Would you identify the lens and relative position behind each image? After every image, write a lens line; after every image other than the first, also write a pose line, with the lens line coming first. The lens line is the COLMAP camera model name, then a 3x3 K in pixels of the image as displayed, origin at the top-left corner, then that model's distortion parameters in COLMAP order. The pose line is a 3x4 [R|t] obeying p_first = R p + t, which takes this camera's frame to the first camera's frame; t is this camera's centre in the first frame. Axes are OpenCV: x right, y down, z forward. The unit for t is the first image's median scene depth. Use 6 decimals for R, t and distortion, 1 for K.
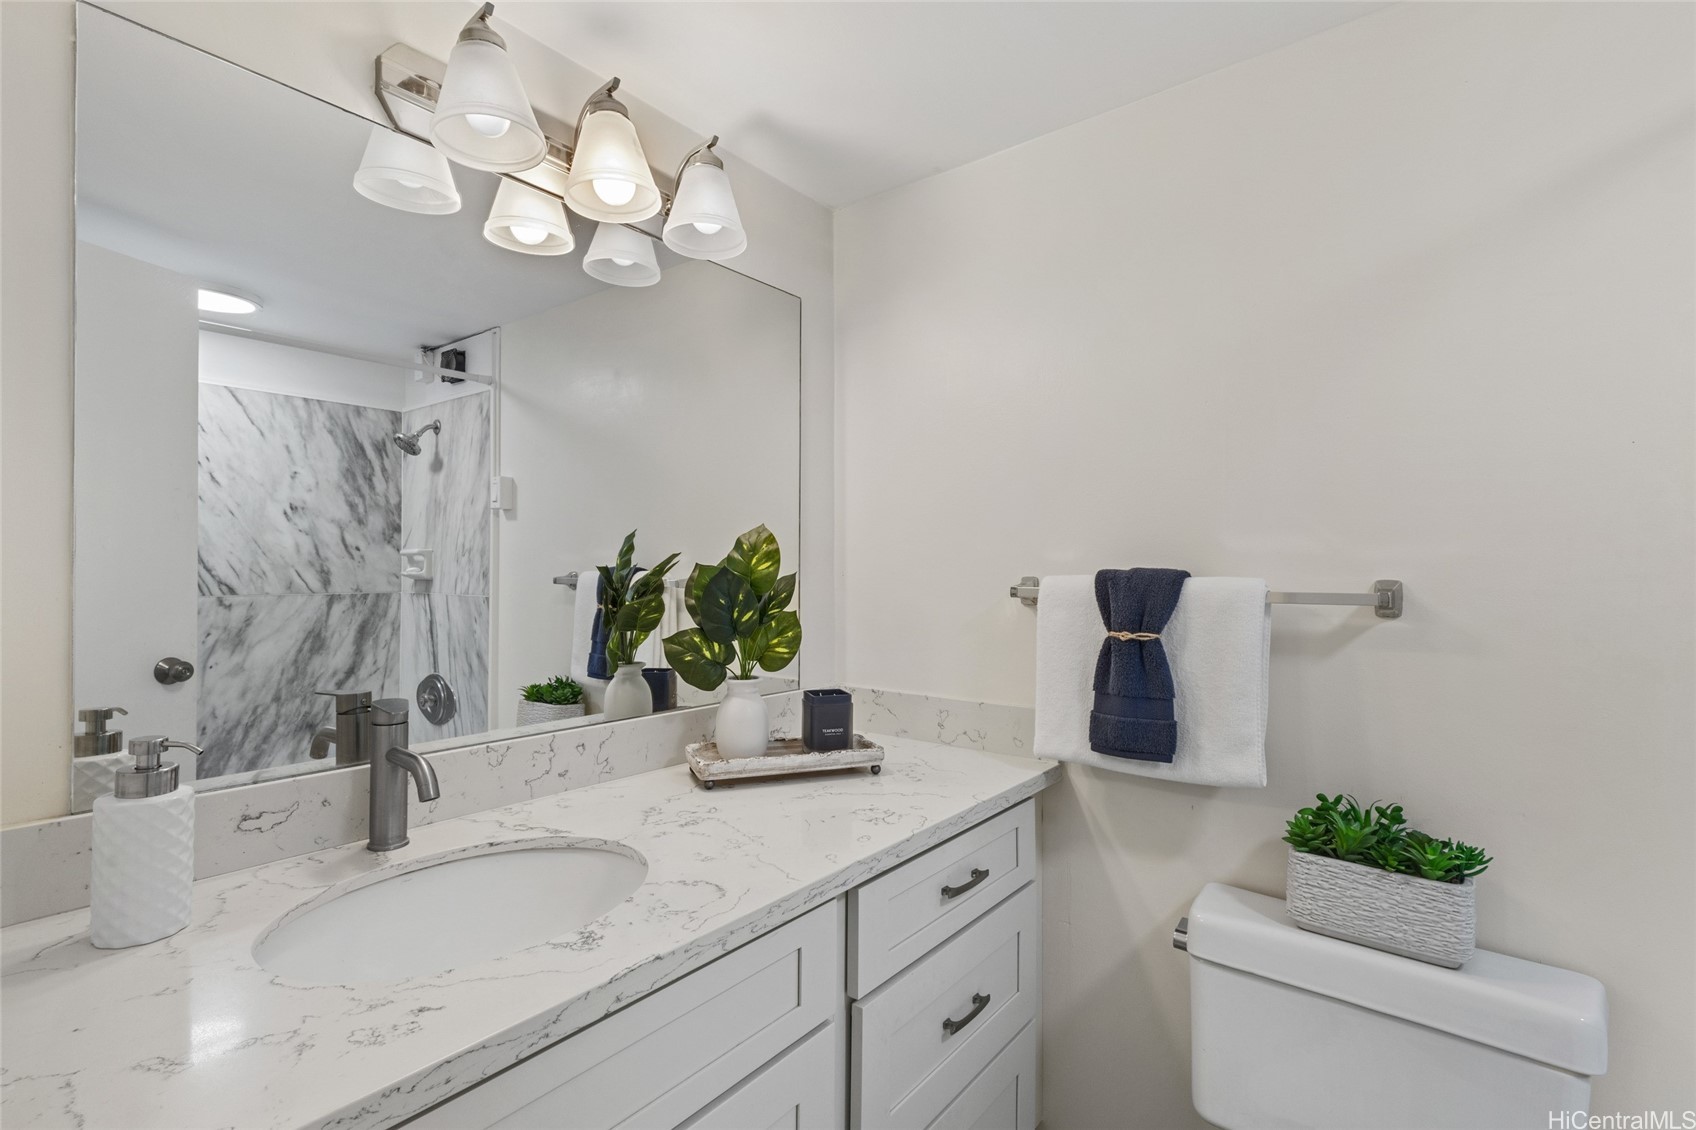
lens RADIAL K [[776.8, 0, 849.6], [0, 776.8, 572.7], [0, 0, 1]] dist [0.003203, 0.001399]
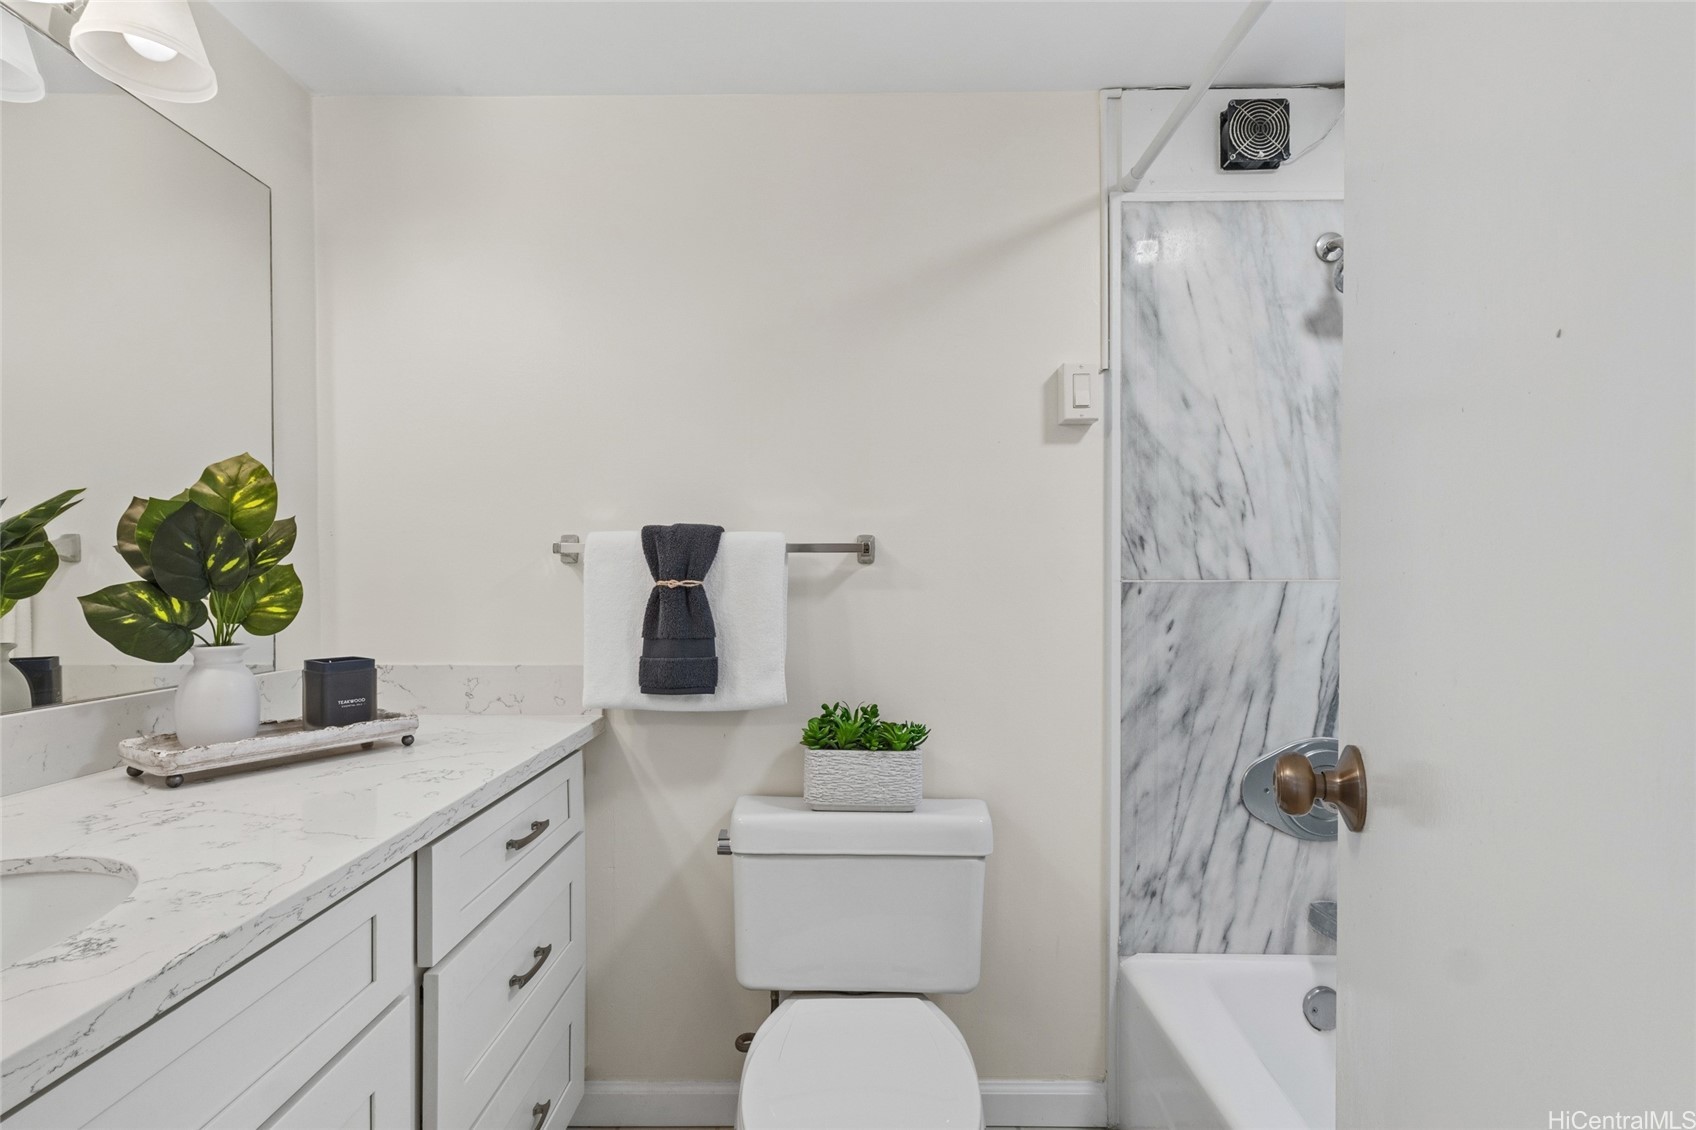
lens RADIAL K [[776.8, 0, 849.6], [0, 776.8, 572.7], [0, 0, 1]] dist [0.003203, 0.001399]
pose [[0.793570, -0.005496, 0.608454, -0.114519], [0.001600, 0.999975, 0.006946, 0.059956], [-0.608476, -0.004538, 0.793559, -0.016492]]
